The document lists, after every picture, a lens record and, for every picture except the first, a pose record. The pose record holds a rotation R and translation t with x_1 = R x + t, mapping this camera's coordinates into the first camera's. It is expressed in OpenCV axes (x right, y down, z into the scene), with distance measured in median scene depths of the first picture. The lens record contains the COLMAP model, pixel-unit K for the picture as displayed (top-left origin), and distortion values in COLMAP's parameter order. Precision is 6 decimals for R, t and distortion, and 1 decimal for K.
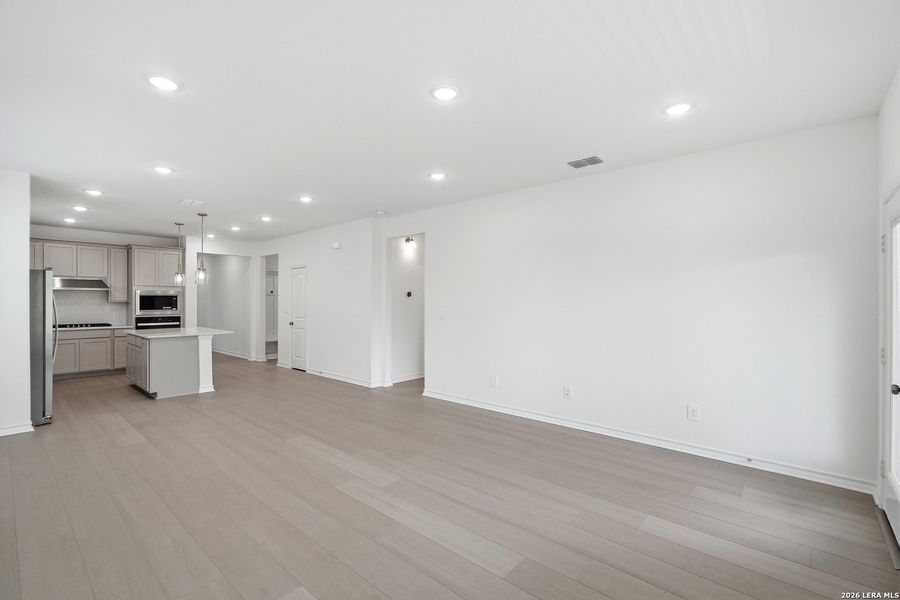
lens RADIAL K [[406.5, 0, 446.5], [0, 406.5, 304.8], [0, 0, 1]] dist [-0.007081, 0.002192]
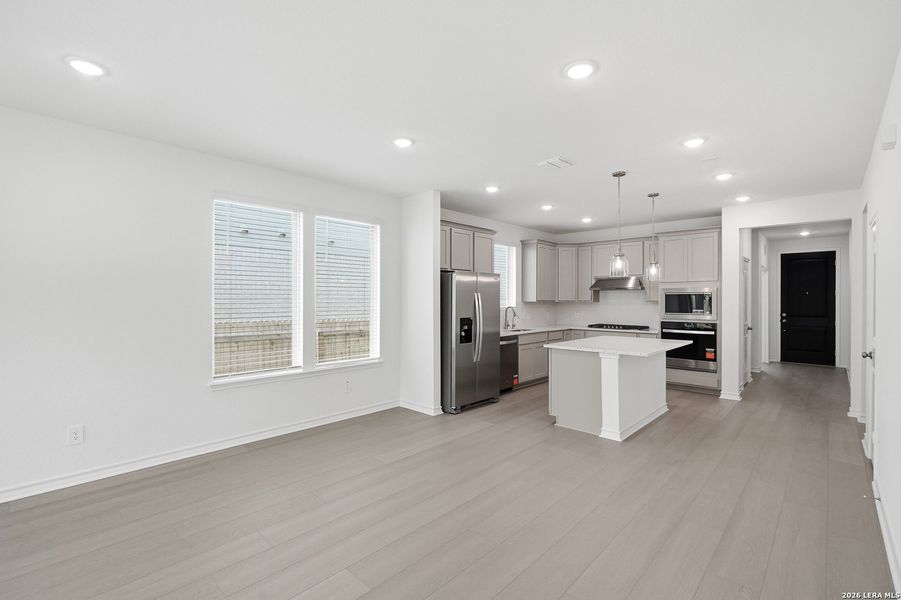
lens RADIAL K [[406.9, 0, 446.1], [0, 406.9, 297.6], [0, 0, 1]] dist [-0.007081, 0.002192]
pose [[-0.011472, -0.003690, -0.999927, 0.068968], [-0.014905, 0.999883, -0.003519, -0.008370], [0.999823, 0.014863, -0.011526, 0.630493]]
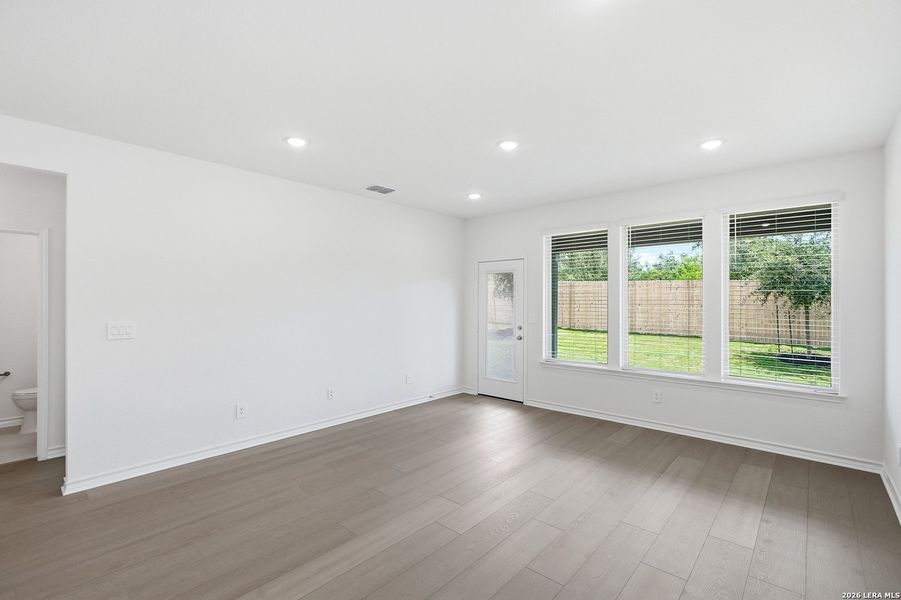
lens RADIAL K [[406.9, 0, 459.0], [0, 406.9, 299.4], [0, 0, 1]] dist [-0.007081, 0.002192]
pose [[-0.022849, 0.011972, 0.999667, -0.464525], [0.014243, 0.999831, -0.011649, -0.004334], [-0.999637, 0.013972, -0.023016, 0.430442]]
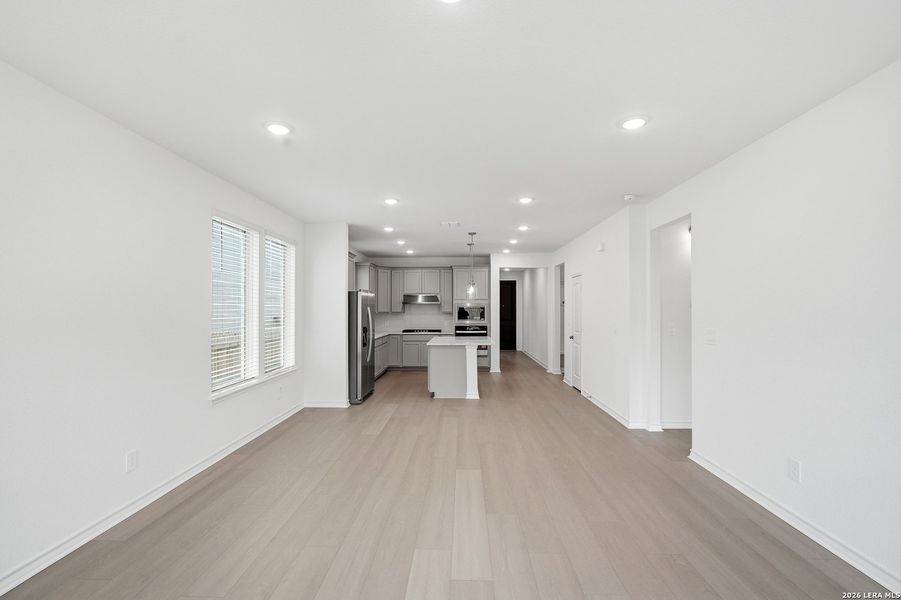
lens RADIAL K [[406.9, 0, 447.3], [0, 406.9, 305.9], [0, 0, 1]] dist [-0.007081, 0.002192]
pose [[0.645039, -0.007368, -0.764114, 0.160980], [-0.006990, 0.999855, -0.015542, -0.009792], [0.764118, 0.015366, 0.644894, 0.218418]]
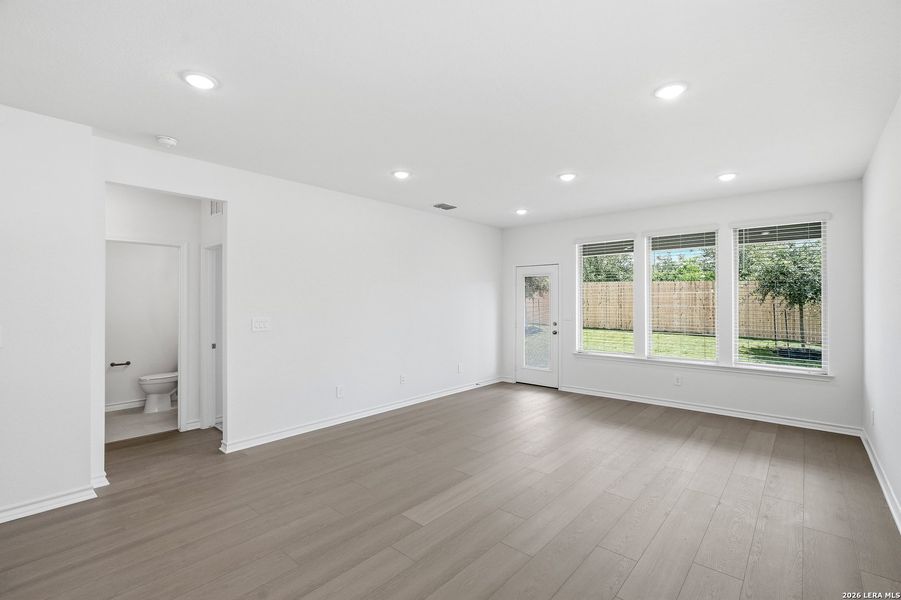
lens RADIAL K [[406.9, 0, 458.7], [0, 406.9, 297.7], [0, 0, 1]] dist [-0.007081, 0.002192]
pose [[-0.032643, 0.016423, 0.999332, -0.579885], [0.016243, 0.999742, -0.015900, -0.004144], [-0.999335, 0.015713, -0.032901, 0.537887]]
